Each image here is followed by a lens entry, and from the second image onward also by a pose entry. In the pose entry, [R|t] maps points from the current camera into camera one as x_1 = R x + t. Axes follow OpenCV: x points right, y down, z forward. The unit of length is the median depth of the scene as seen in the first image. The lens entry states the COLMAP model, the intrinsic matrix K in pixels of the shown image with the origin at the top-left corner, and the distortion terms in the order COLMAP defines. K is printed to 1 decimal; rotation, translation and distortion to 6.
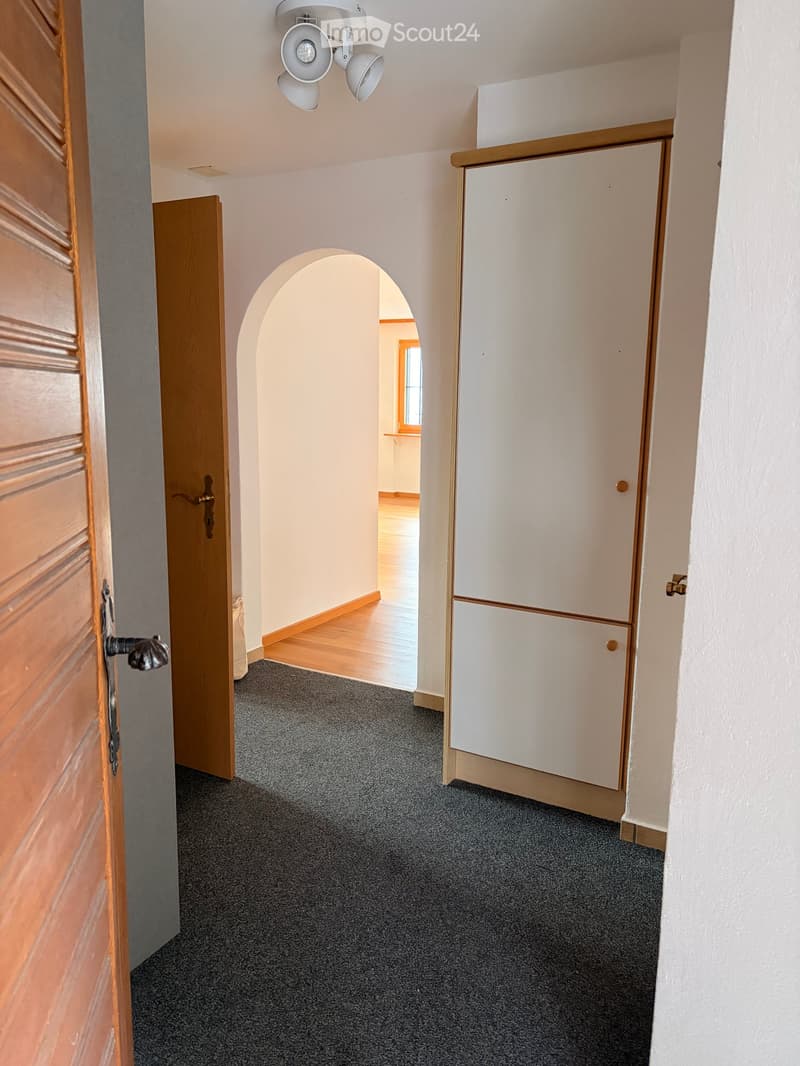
lens RADIAL K [[796.7, 0, 399.8], [0, 796.7, 532.6], [0, 0, 1]] dist [0.039399, -0.046819]
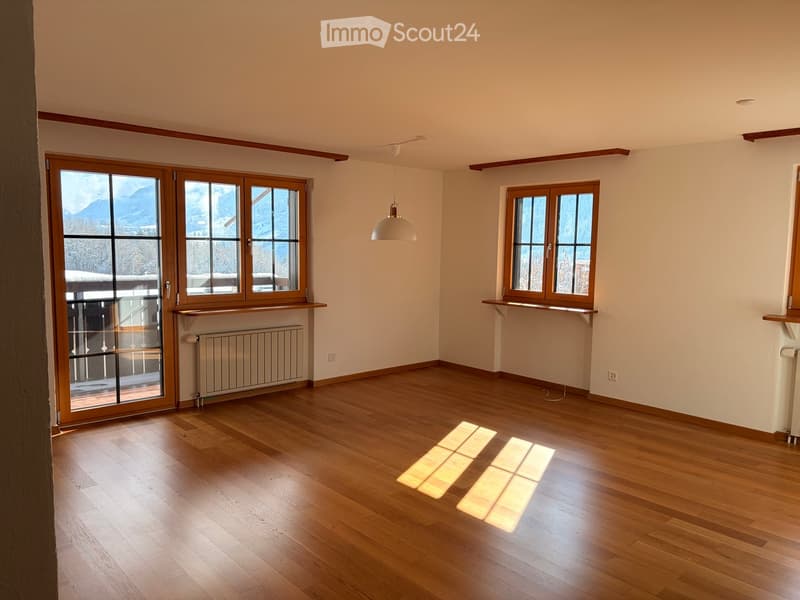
lens RADIAL K [[597.9, 0, 394.6], [0, 597.9, 302.3], [0, 0, 1]] dist [0.039399, -0.046819]
pose [[0.562627, 0.077768, -0.823045, 0.448043], [-0.151006, 0.988484, -0.009826, -0.099269], [0.812803, 0.129814, 0.567891, 0.556431]]
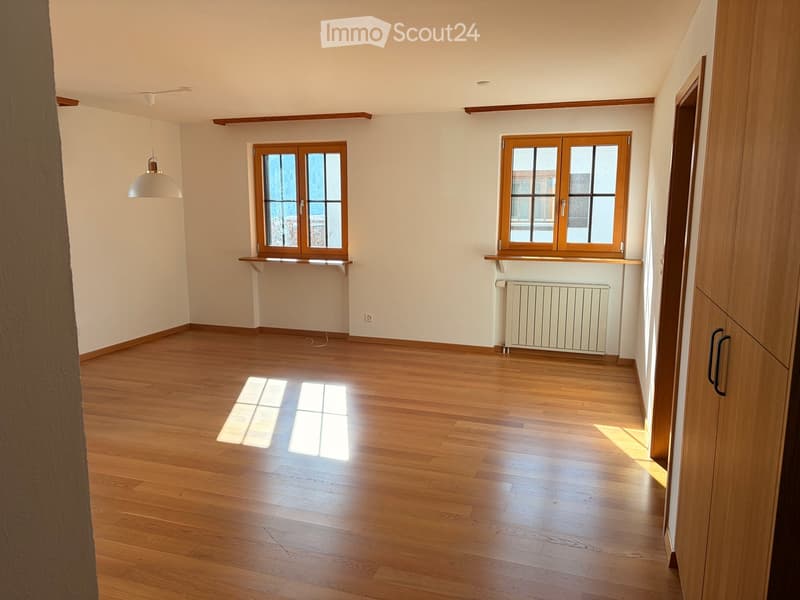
lens RADIAL K [[597.9, 0, 398.7], [0, 597.9, 301.8], [0, 0, 1]] dist [0.039399, -0.046819]
pose [[0.898034, 0.062086, -0.435523, 0.411235], [-0.067272, 0.997728, 0.003518, -0.089382], [0.434753, 0.026139, 0.900171, 0.497155]]
